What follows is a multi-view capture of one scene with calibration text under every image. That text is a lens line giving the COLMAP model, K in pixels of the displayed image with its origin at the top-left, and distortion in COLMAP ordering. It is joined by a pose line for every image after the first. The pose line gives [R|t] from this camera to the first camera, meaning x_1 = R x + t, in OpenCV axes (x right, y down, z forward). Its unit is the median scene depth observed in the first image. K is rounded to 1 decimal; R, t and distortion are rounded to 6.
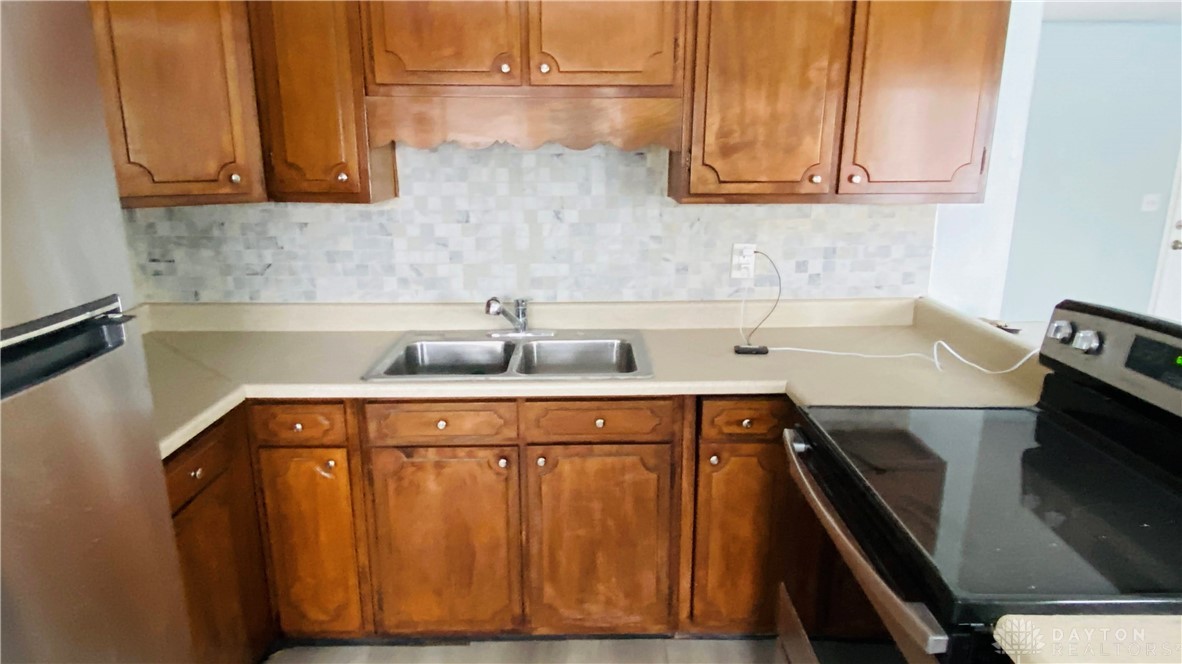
lens RADIAL K [[698.3, 0, 592.1], [0, 698.3, 338.9], [0, 0, 1]] dist [0.037837, -0.000583]
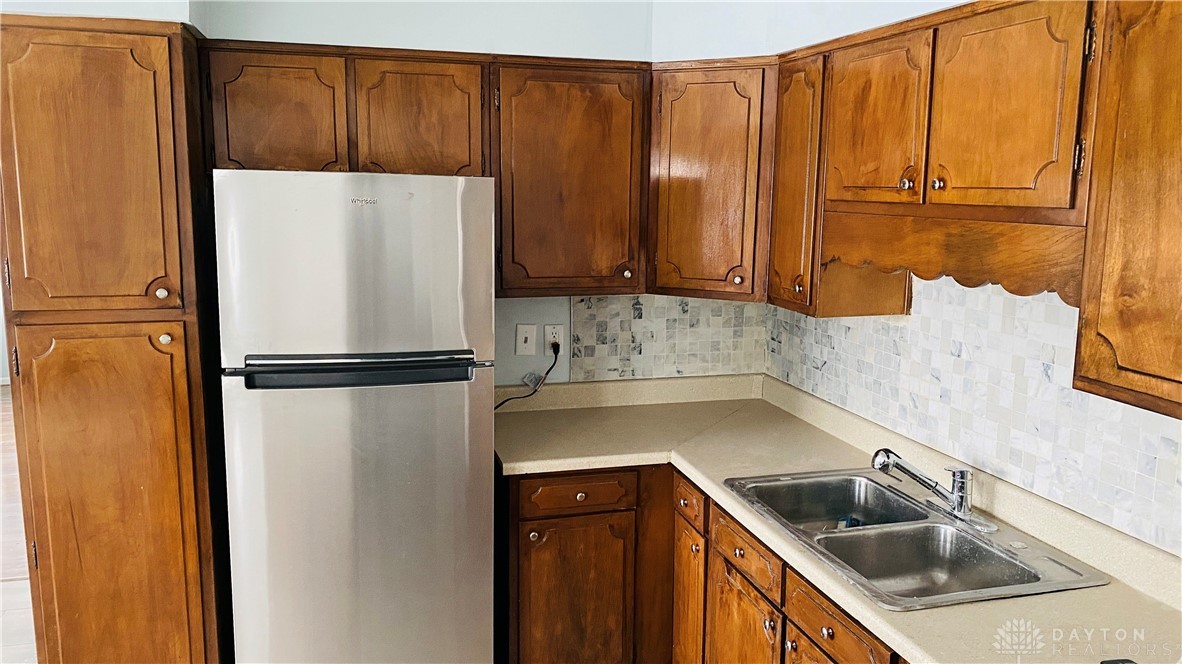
lens RADIAL K [[883.4, 0, 591.7], [0, 883.4, 324.9], [0, 0, 1]] dist [0.002634, -0.002648]
pose [[0.271660, 0.152182, -0.950285, 0.650816], [-0.262013, 0.961815, 0.079127, -0.171129], [0.926040, 0.227491, 0.301160, 0.304972]]
